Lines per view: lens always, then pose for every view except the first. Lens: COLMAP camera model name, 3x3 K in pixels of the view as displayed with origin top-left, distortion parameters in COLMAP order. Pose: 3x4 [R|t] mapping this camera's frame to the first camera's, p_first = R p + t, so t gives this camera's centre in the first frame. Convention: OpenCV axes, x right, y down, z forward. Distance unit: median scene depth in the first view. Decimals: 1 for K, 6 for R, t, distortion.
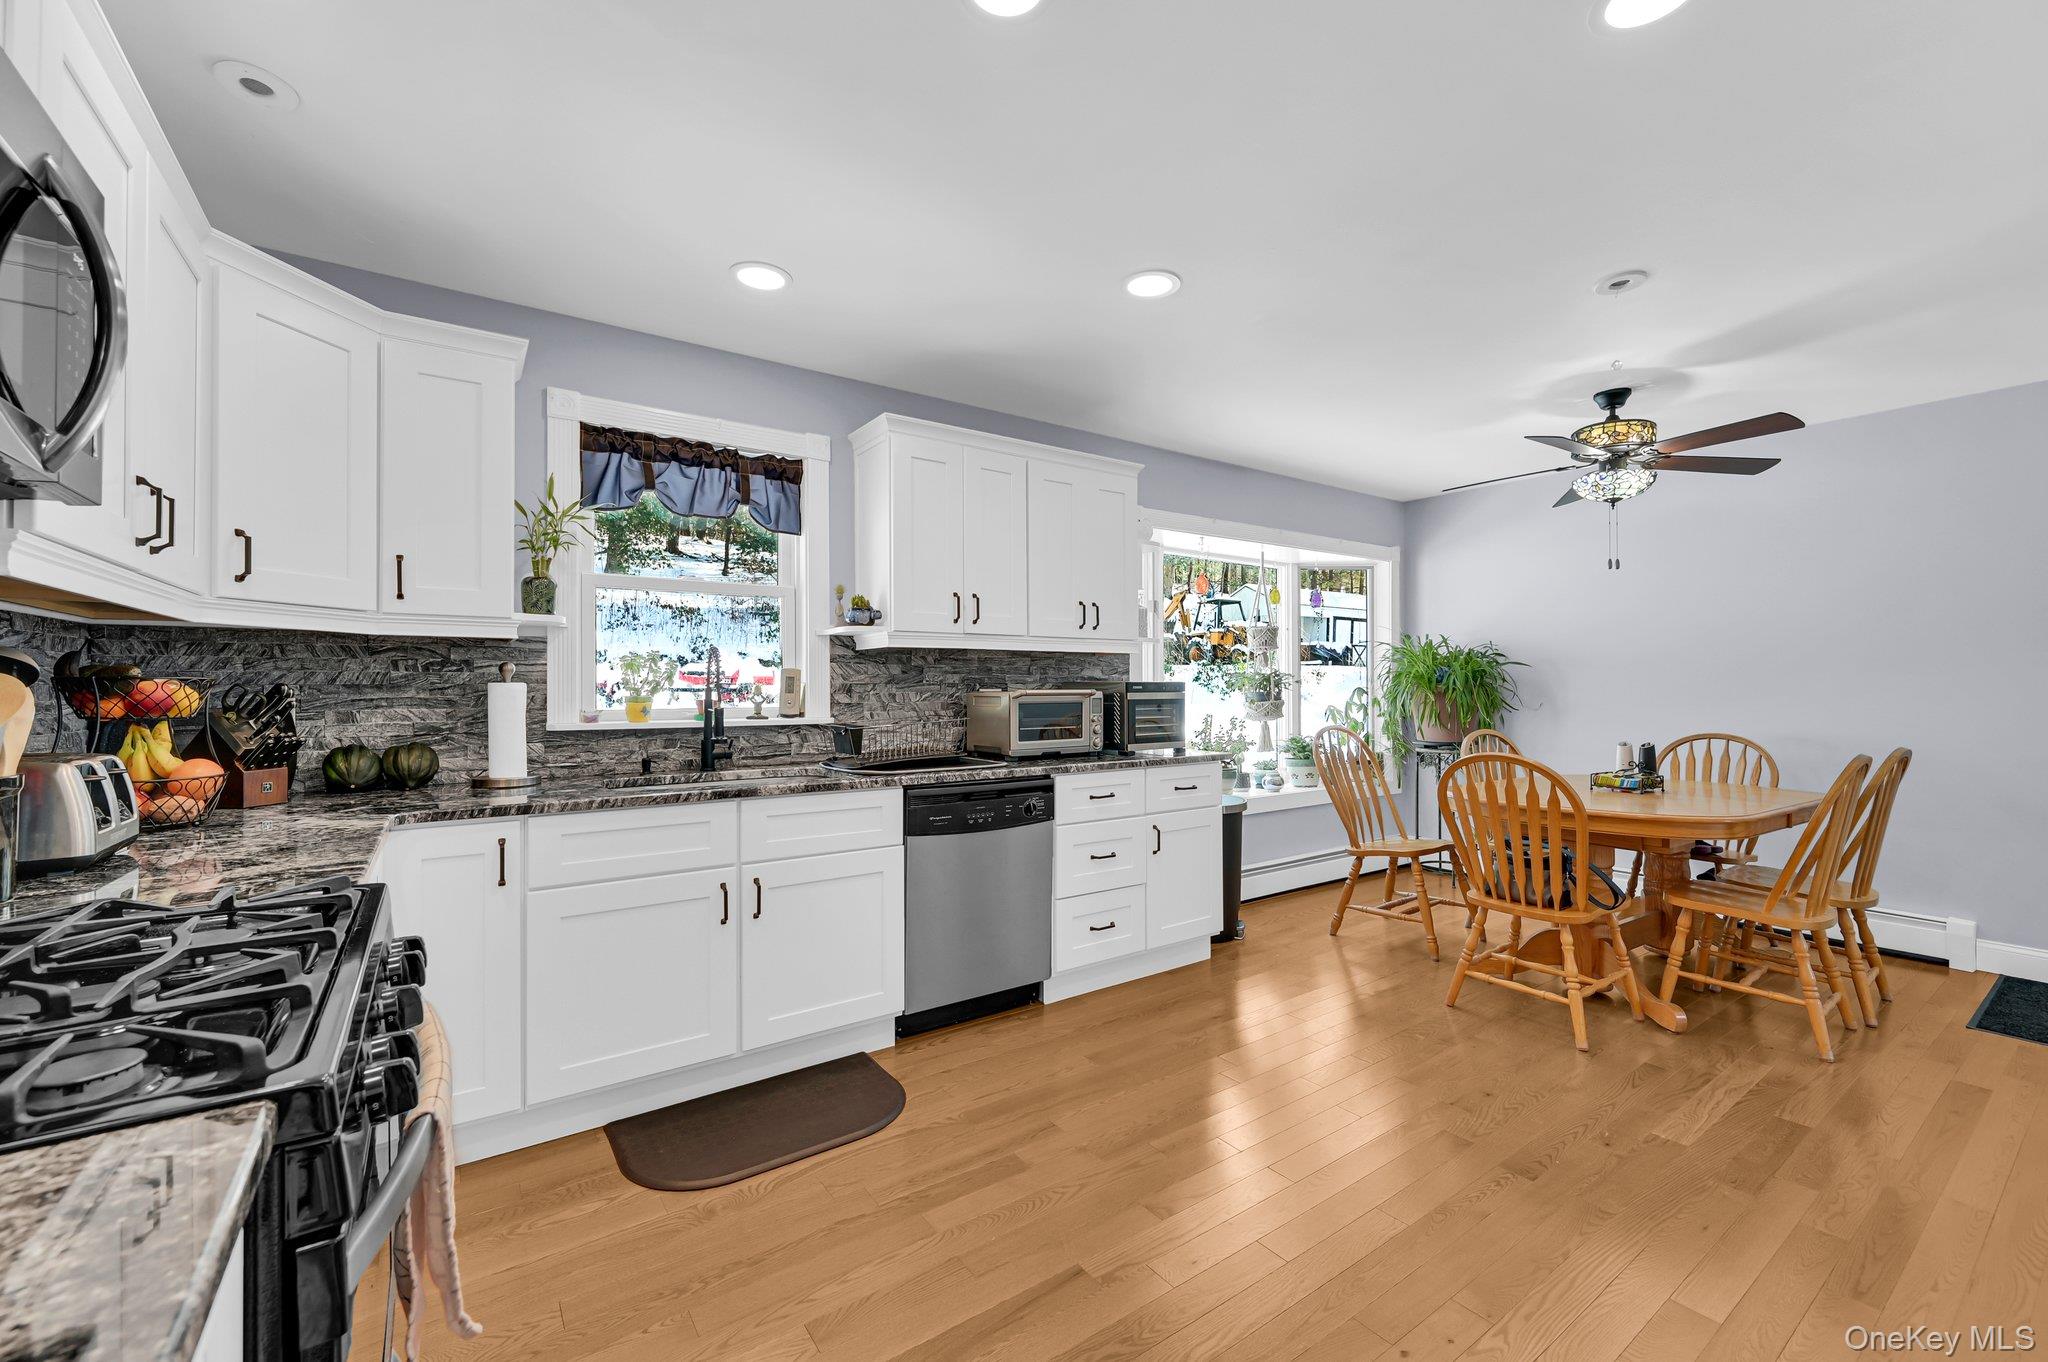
lens RADIAL K [[798.9, 0, 1018.0], [0, 798.9, 686.9], [0, 0, 1]] dist [-0.002249, -0.000260]
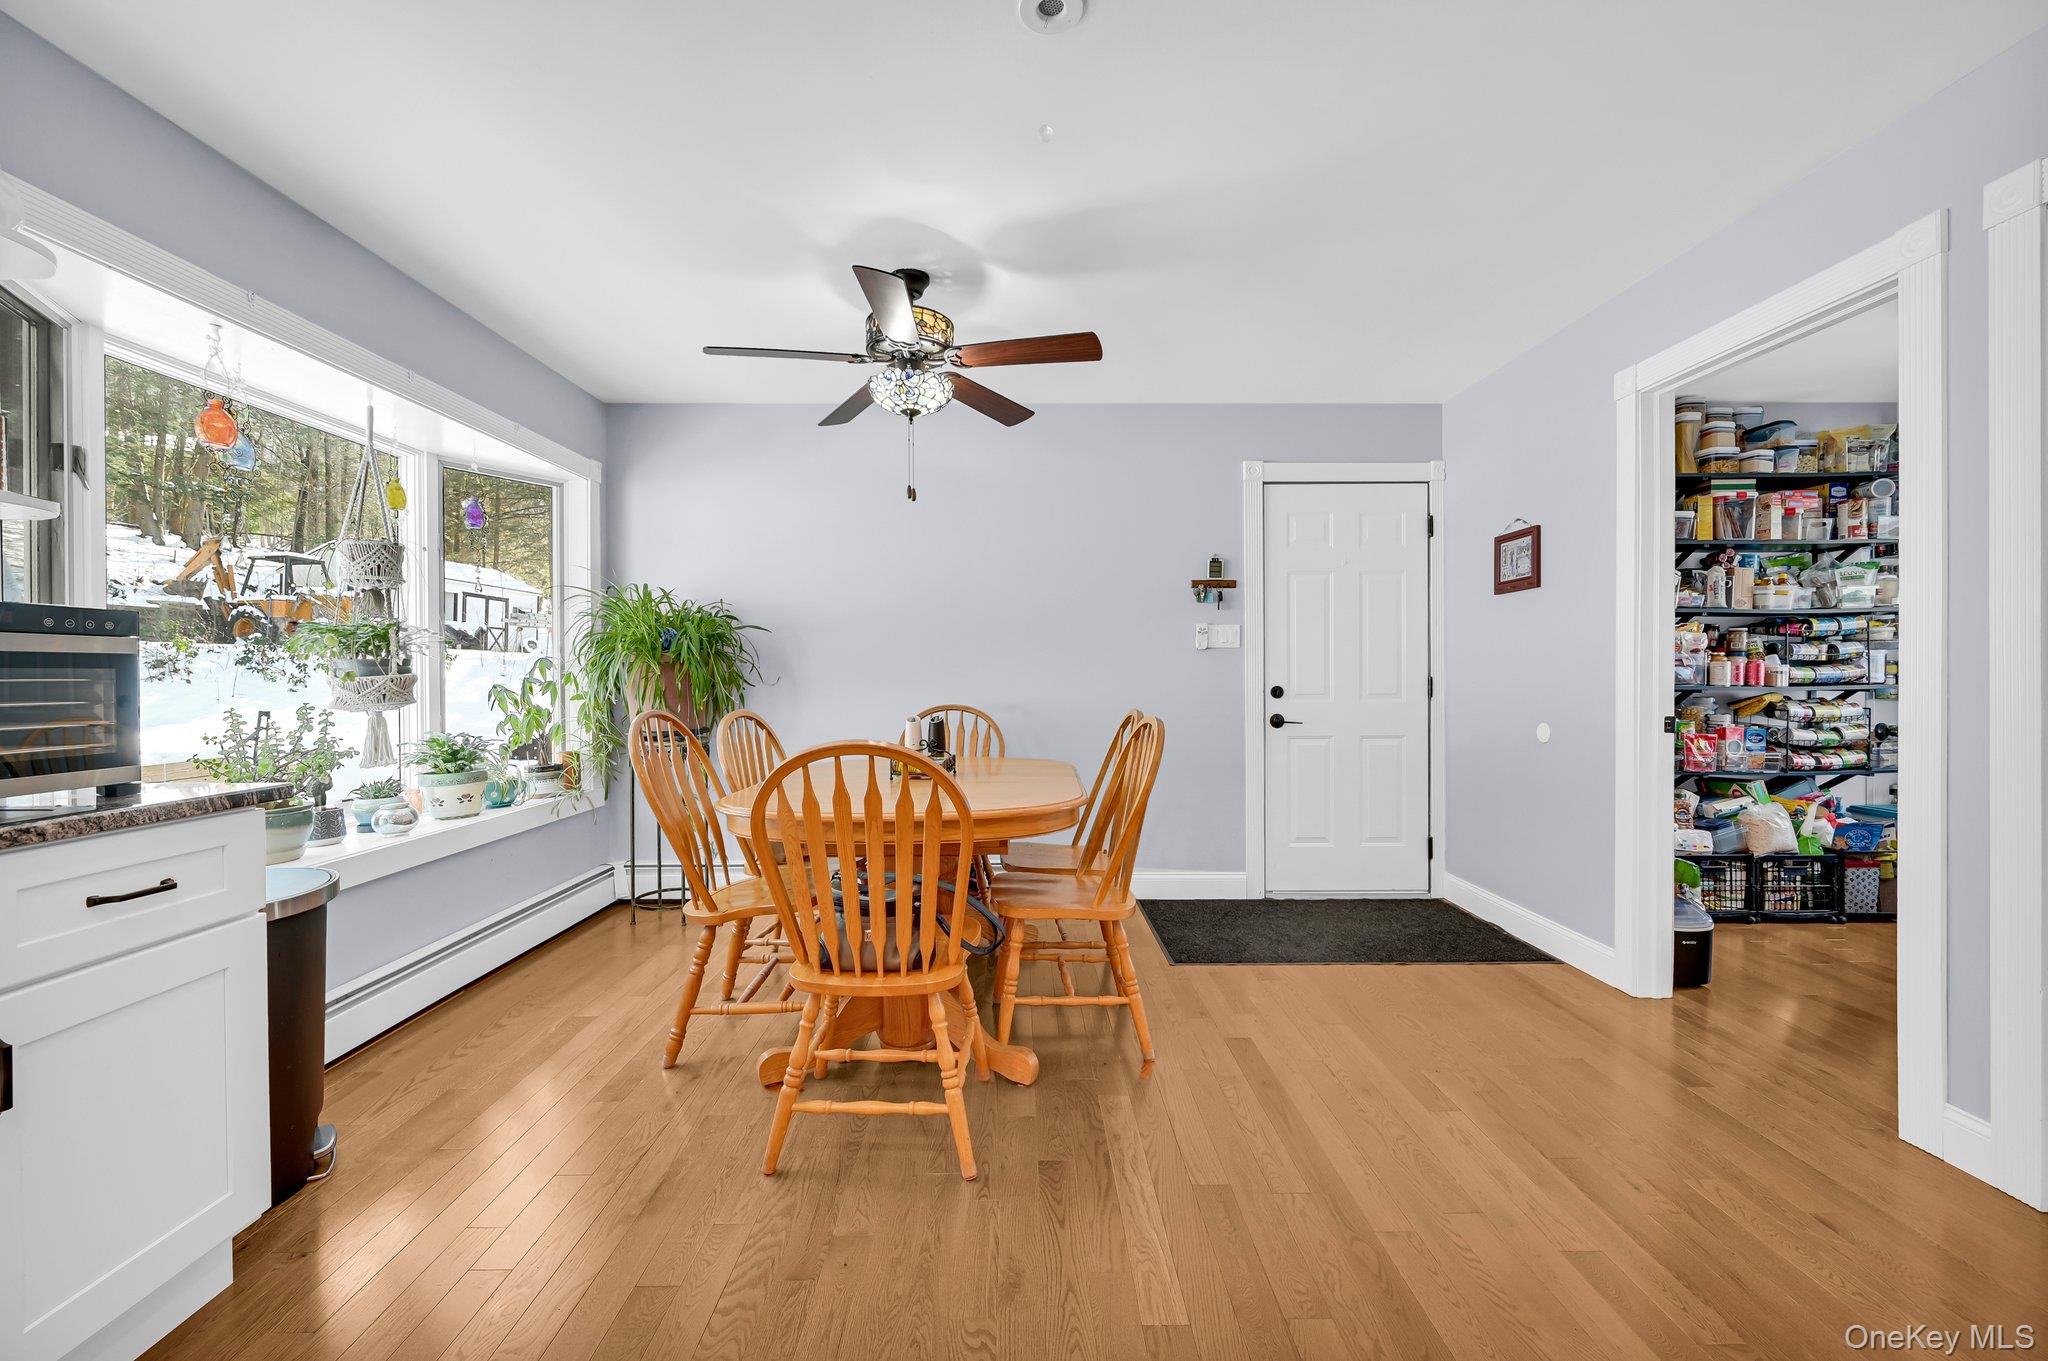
lens RADIAL K [[830.6, 0, 1022.7], [0, 830.6, 677.4], [0, 0, 1]] dist [-0.001467, -0.000097]
pose [[0.564552, -0.004314, 0.825386, 0.110948], [0.002947, 0.999991, 0.003210, 0.023853], [-0.825392, 0.000620, 0.564560, 0.390697]]
